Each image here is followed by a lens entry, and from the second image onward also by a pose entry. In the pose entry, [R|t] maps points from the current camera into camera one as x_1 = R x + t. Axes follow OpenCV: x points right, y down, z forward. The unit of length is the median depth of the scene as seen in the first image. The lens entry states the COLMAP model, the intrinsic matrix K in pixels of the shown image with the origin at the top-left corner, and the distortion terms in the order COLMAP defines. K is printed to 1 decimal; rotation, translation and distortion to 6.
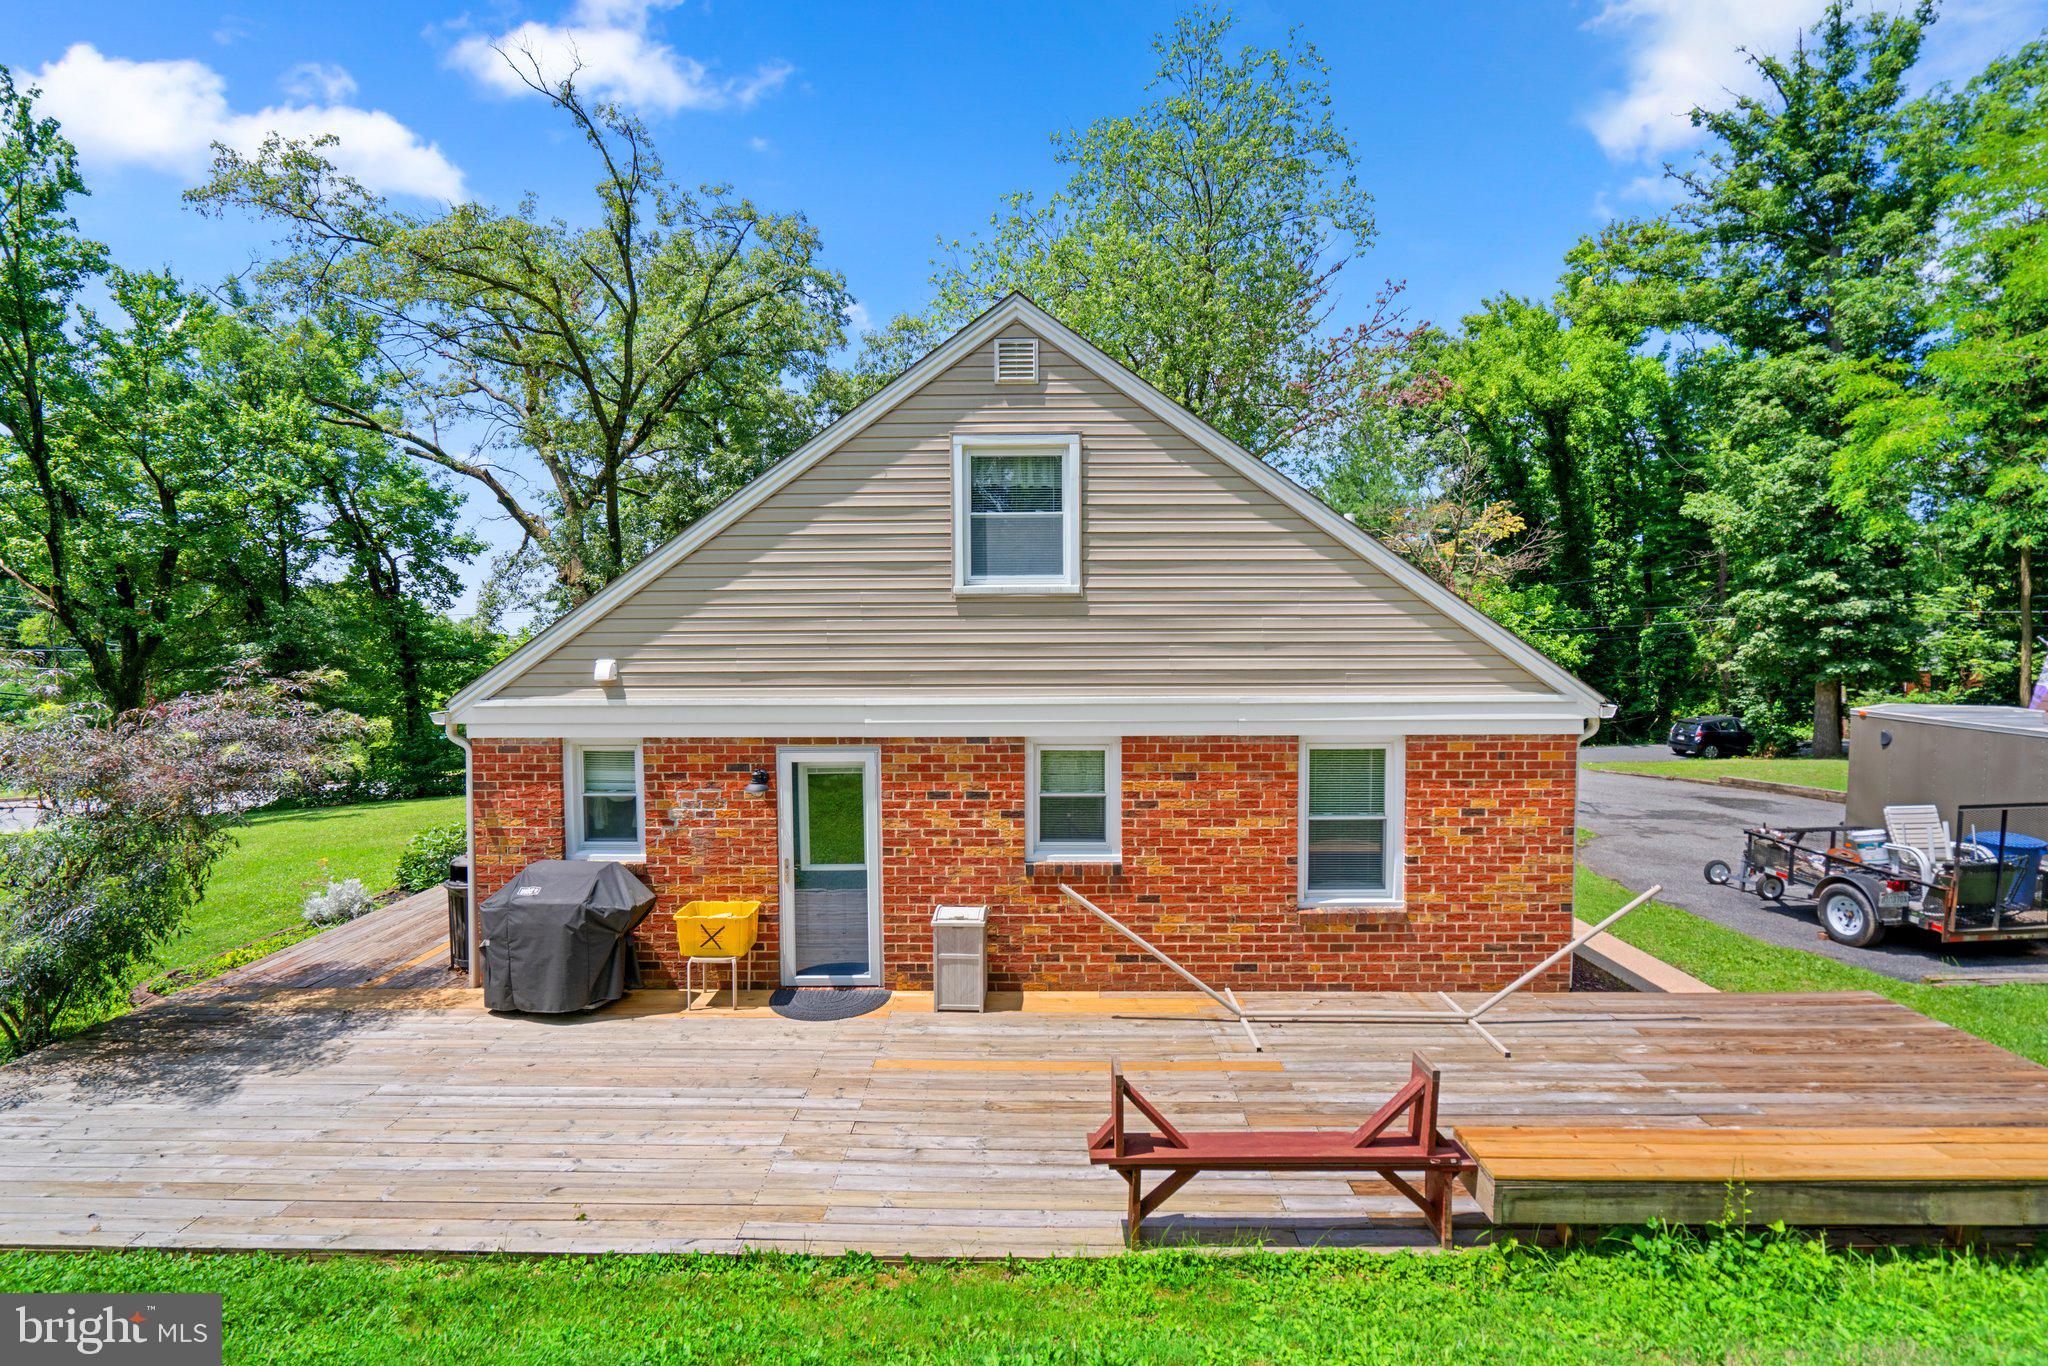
lens RADIAL K [[935.9, 0, 1024.0], [0, 935.9, 683.0], [0, 0, 1]] dist [-0.002950, 0.000000]
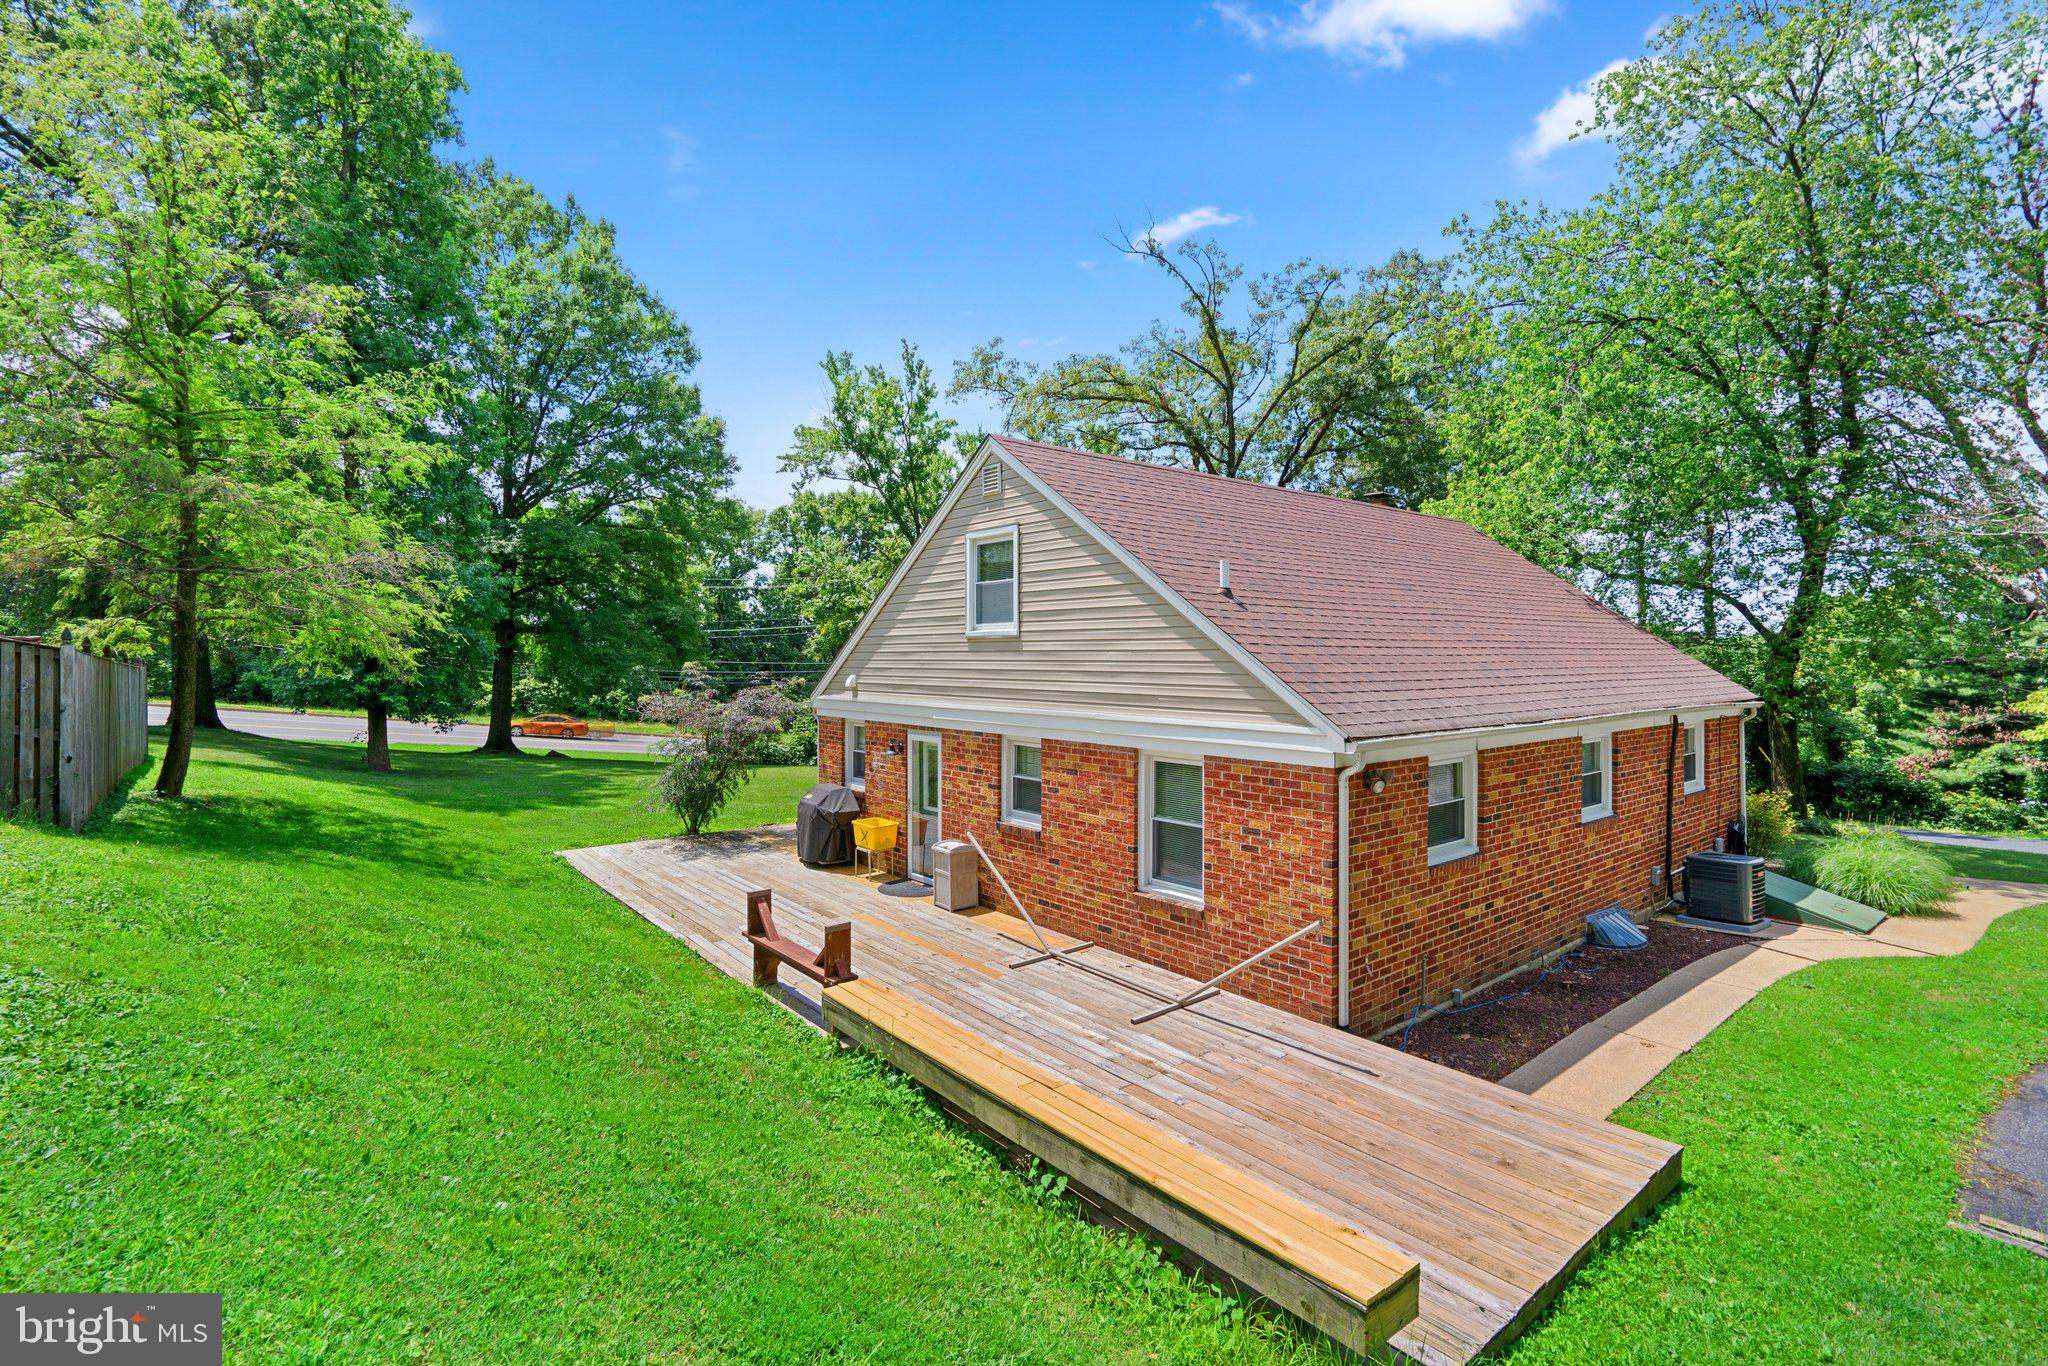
lens RADIAL K [[963.9, 0, 1051.0], [0, 963.9, 664.4], [0, 0, 1]] dist [-0.000856, -0.000097]
pose [[0.644644, 0.011989, -0.764389, 1.187334], [-0.038353, 0.999125, -0.016674, -0.028012], [0.763520, 0.040065, 0.644540, 0.094304]]
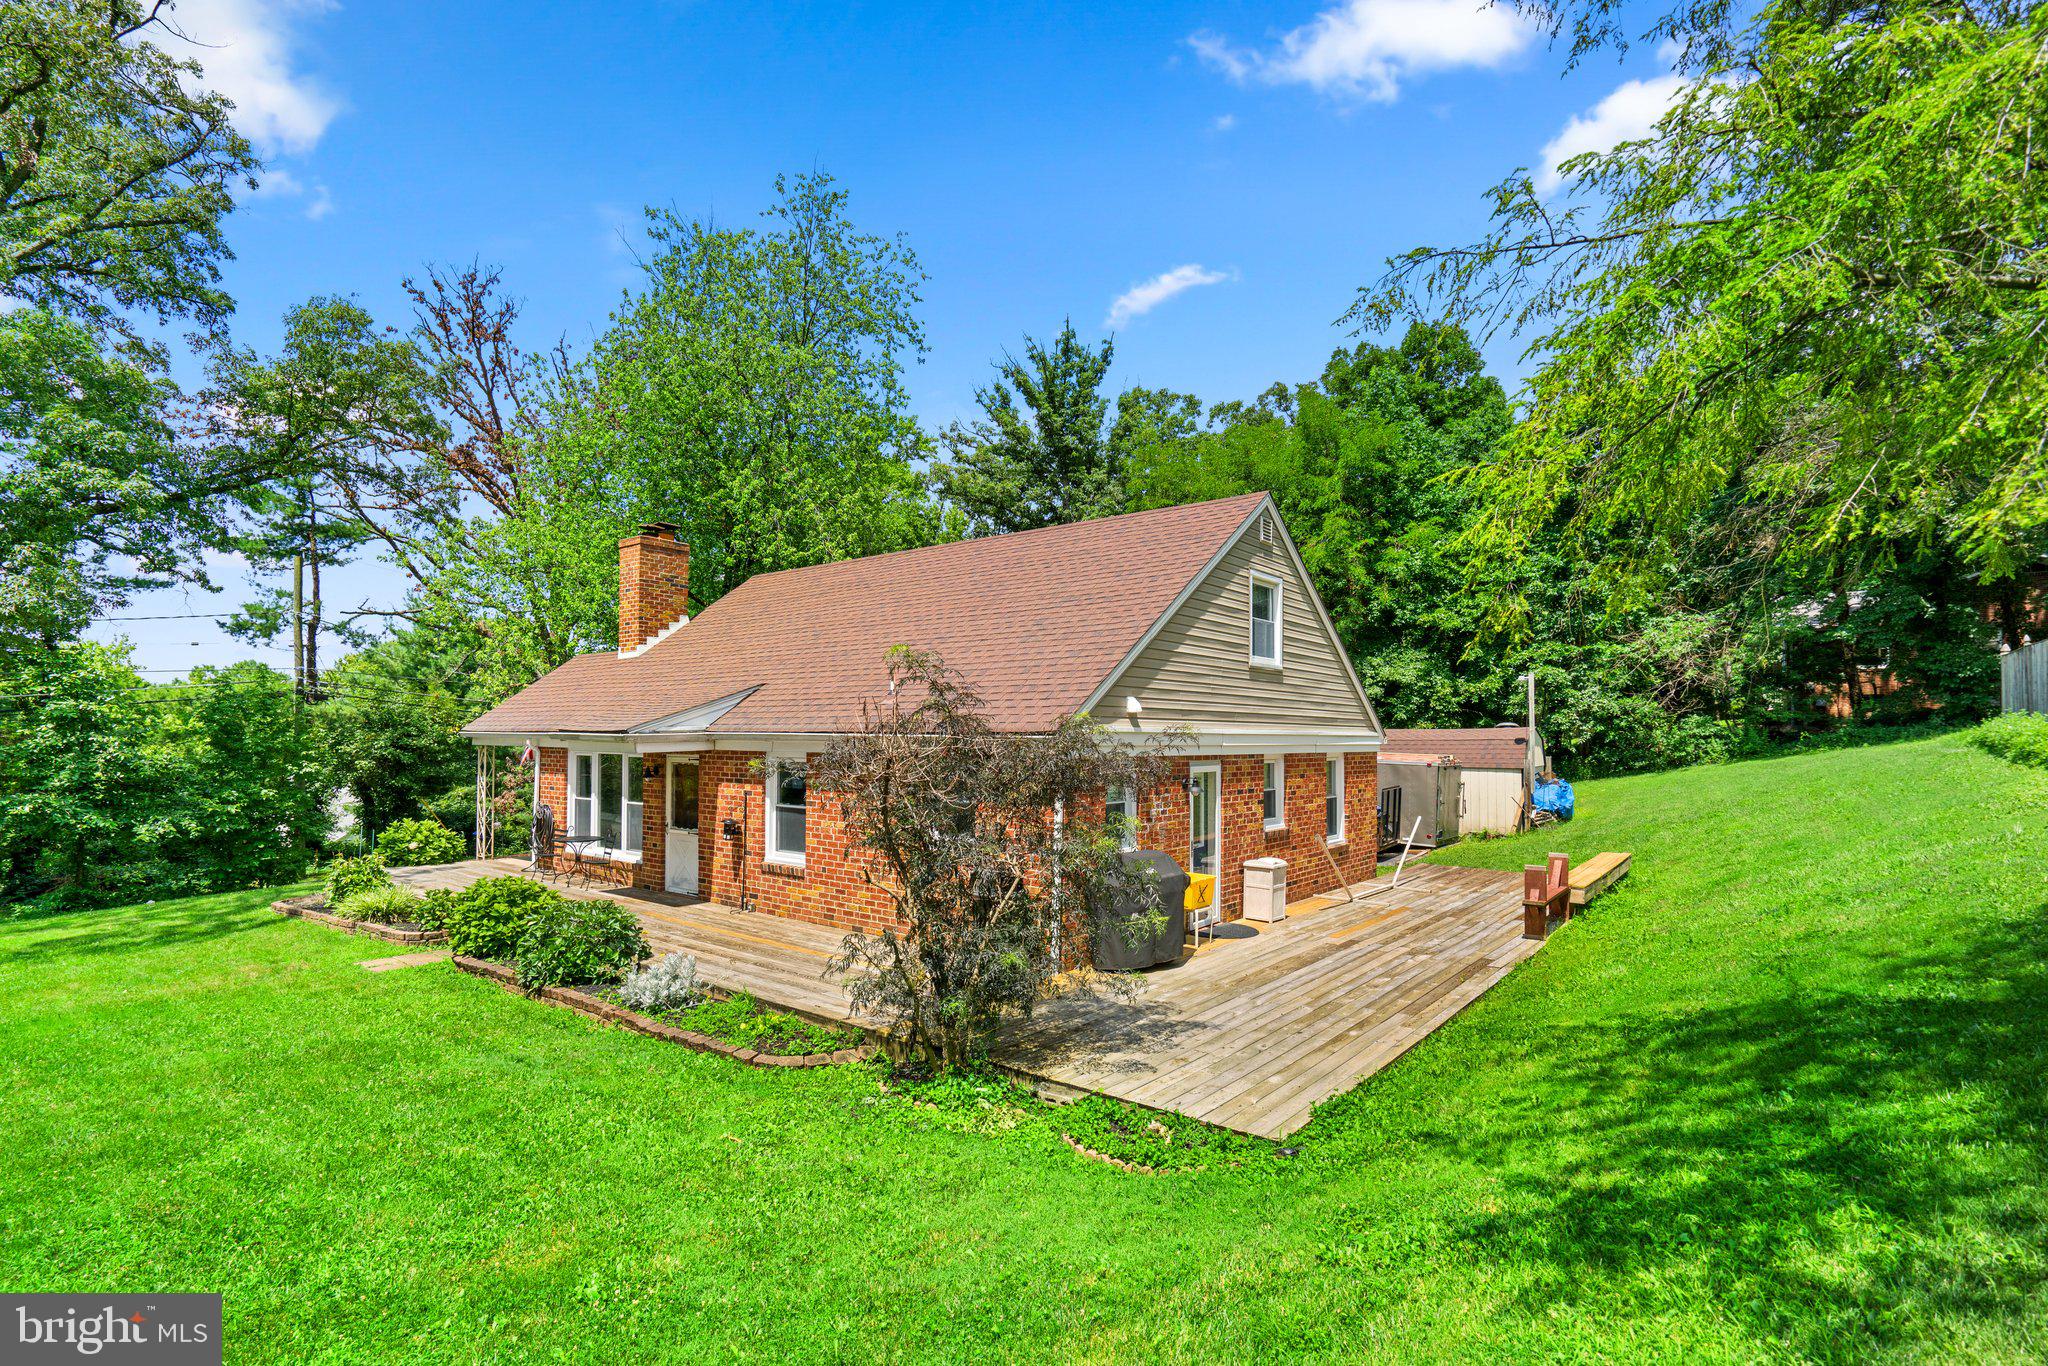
lens RADIAL K [[963.9, 0, 1051.0], [0, 963.9, 664.4], [0, 0, 1]] dist [-0.000856, -0.000097]
pose [[0.615406, 0.065296, 0.785501, -1.562984], [0.033391, 0.993508, -0.108747, 0.072513], [-0.787503, 0.093152, 0.609231, 0.244731]]
